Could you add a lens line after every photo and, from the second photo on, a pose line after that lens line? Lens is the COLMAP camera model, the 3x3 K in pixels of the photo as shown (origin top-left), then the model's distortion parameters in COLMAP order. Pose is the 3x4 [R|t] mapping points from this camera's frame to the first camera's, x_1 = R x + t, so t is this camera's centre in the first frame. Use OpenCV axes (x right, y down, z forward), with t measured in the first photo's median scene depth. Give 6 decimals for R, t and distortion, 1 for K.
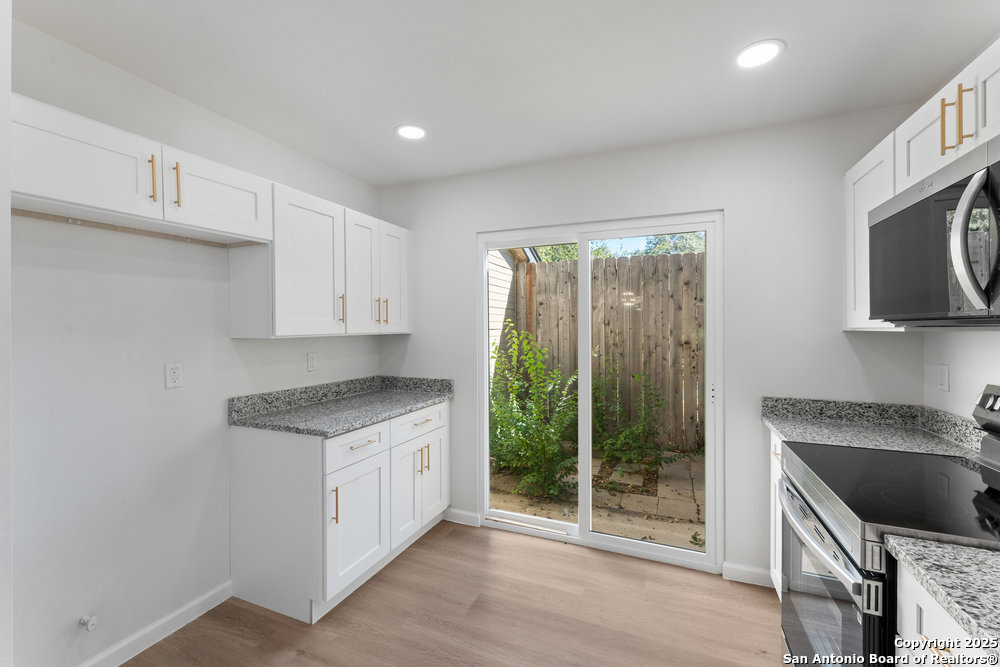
lens RADIAL K [[426.9, 0, 475.2], [0, 426.9, 328.8], [0, 0, 1]] dist [0.000923, -0.000020]
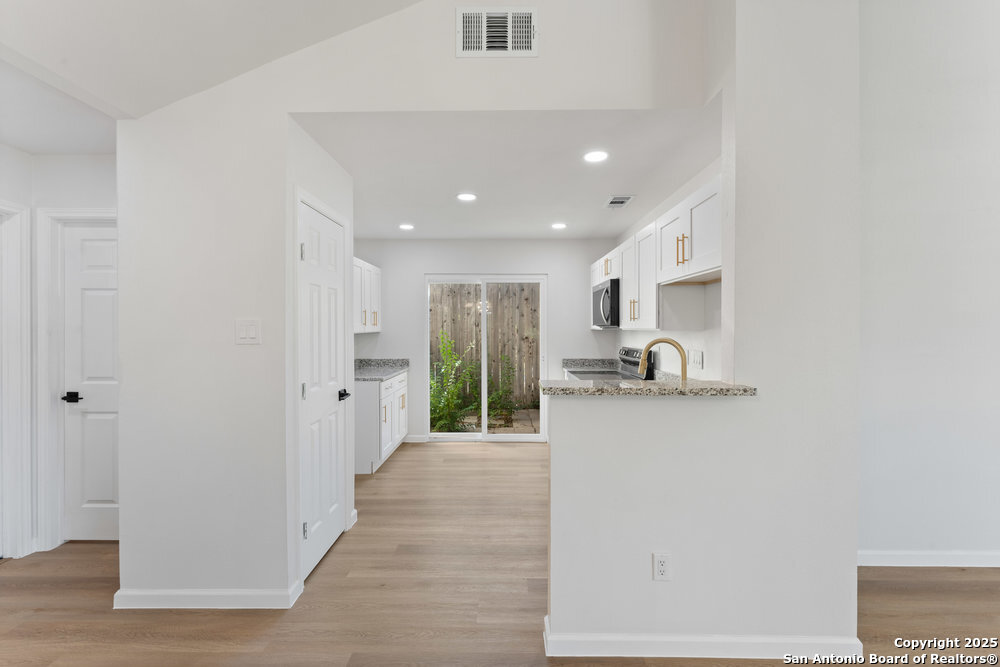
lens RADIAL K [[425.6, 0, 500.0], [0, 425.6, 333.5], [0, 0, 1]] dist [0.000279, 0.000009]
pose [[0.914092, -0.005967, 0.405463, -0.410430], [0.001568, 0.999936, 0.011181, -0.000367], [-0.405504, -0.009585, 0.914043, -0.697943]]
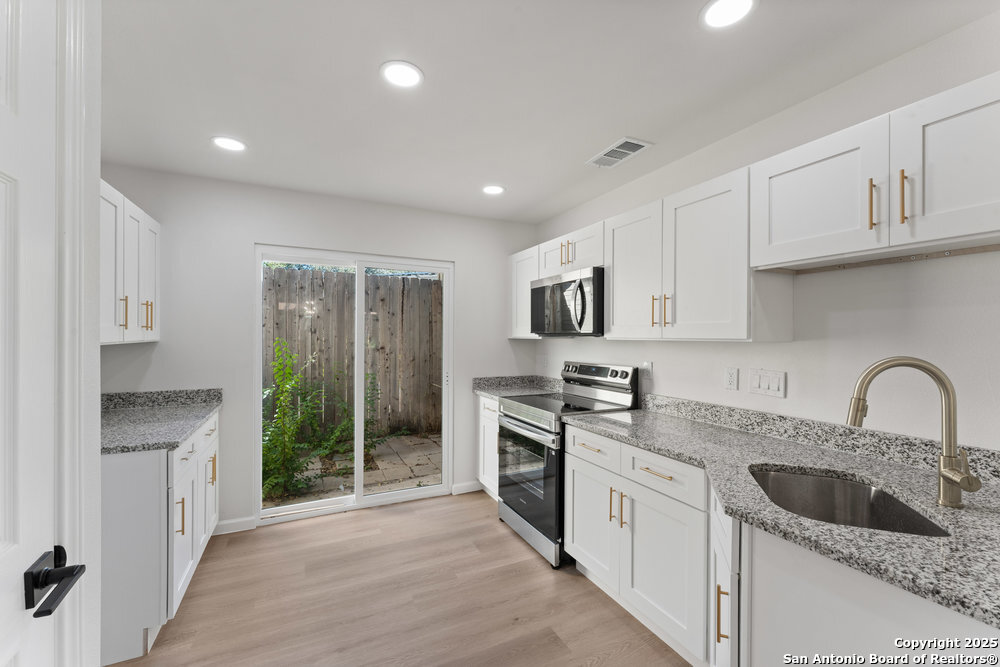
lens RADIAL K [[417.0, 0, 518.0], [0, 417.0, 336.6], [0, 0, 1]] dist [-0.000776, -0.000396]
pose [[0.630289, 0.003652, 0.776352, -0.367948], [-0.004429, 0.999990, -0.001108, -0.001051], [-0.776348, -0.002740, 0.630299, -0.123957]]
